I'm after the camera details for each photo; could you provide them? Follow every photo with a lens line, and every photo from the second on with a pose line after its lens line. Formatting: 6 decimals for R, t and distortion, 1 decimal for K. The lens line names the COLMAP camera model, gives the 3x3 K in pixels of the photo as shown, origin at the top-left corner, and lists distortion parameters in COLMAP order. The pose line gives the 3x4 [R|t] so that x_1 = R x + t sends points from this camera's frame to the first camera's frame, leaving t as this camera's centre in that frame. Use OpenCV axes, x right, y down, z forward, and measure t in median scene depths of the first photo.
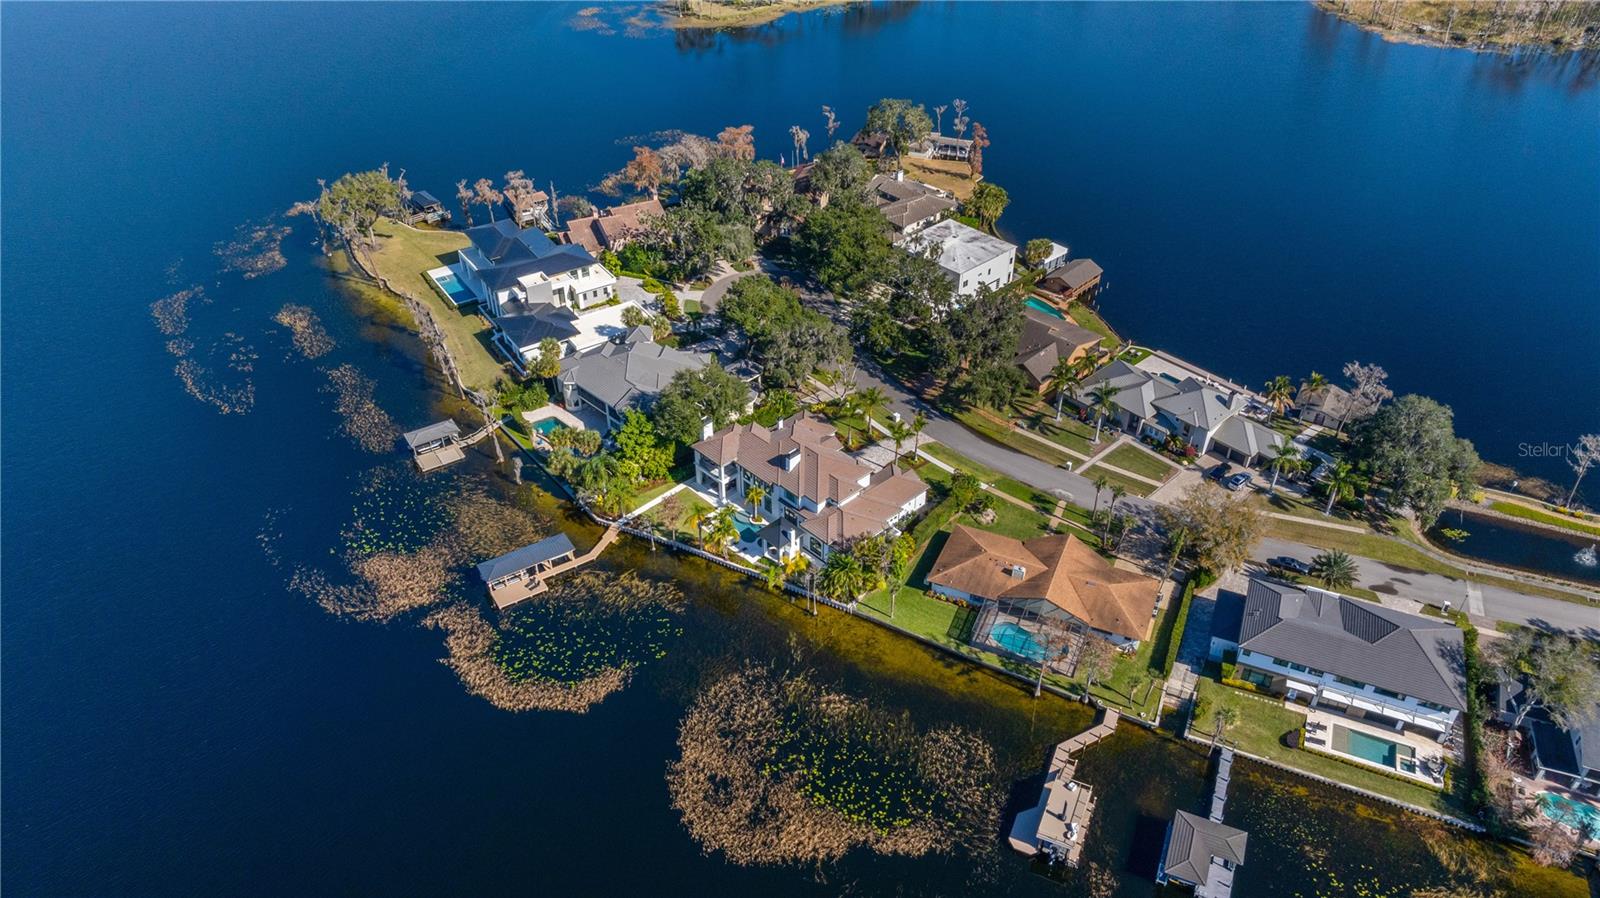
lens RADIAL K [[1128.1, 0, 808.9], [0, 1128.1, 450.3], [0, 0, 1]] dist [-0.033780, 0.027611]
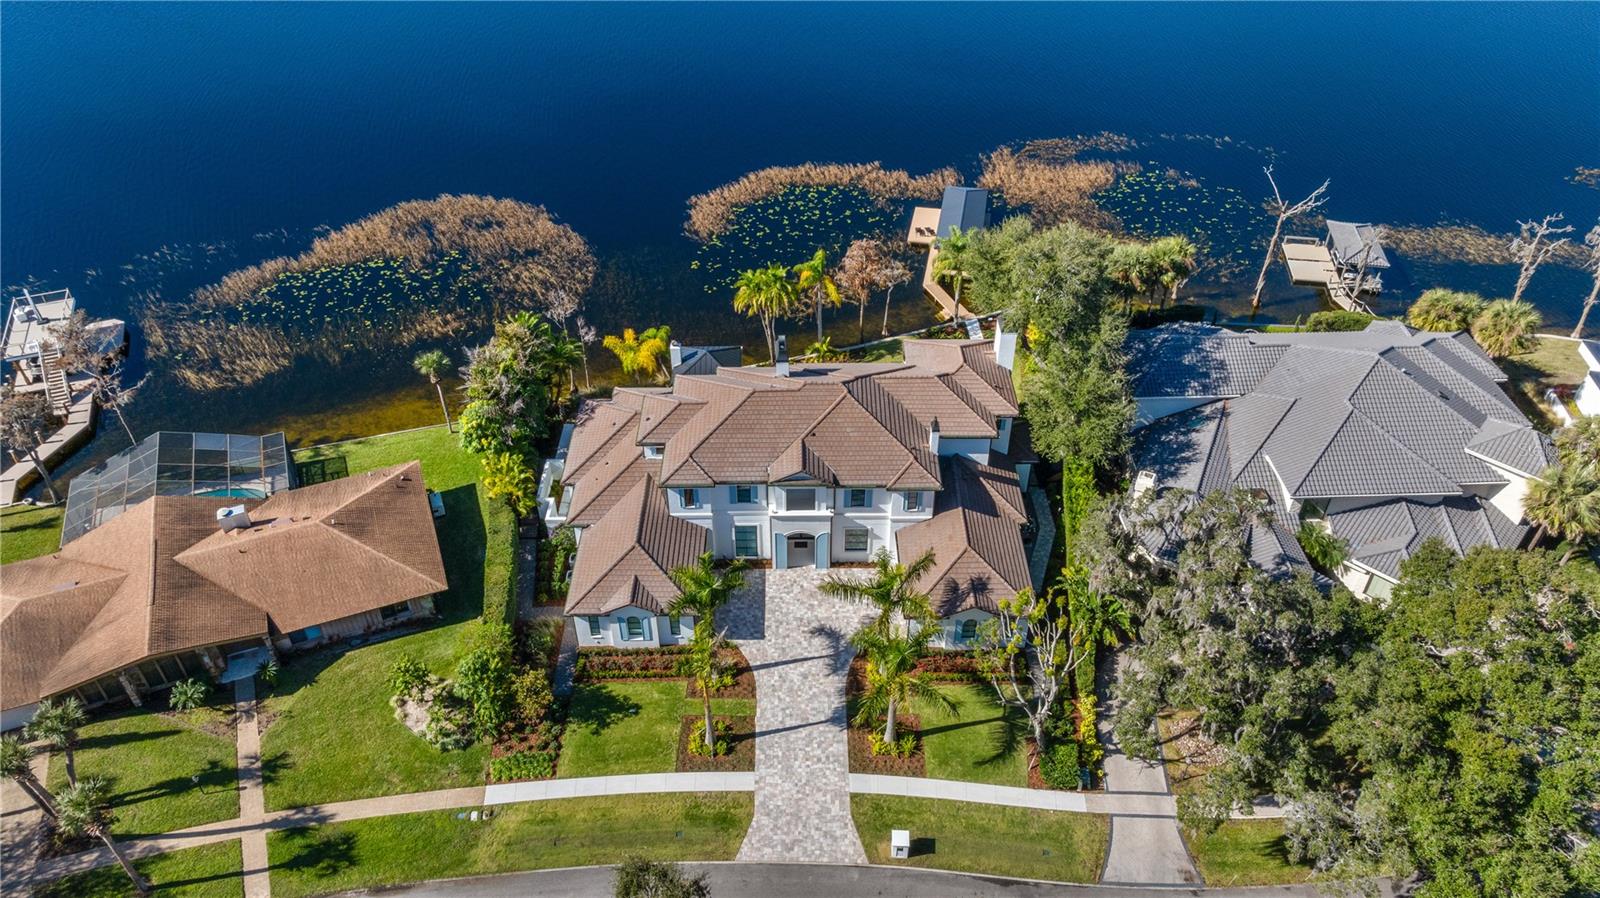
lens RADIAL K [[1128.1, 0, 809.7], [0, 1128.1, 448.0], [0, 0, 1]] dist [-0.033780, 0.027611]
pose [[-0.682763, 0.454742, -0.571878, 0.282760], [-0.438574, 0.370937, 0.818571, -0.395199], [0.584369, 0.809701, -0.053824, 1.168019]]
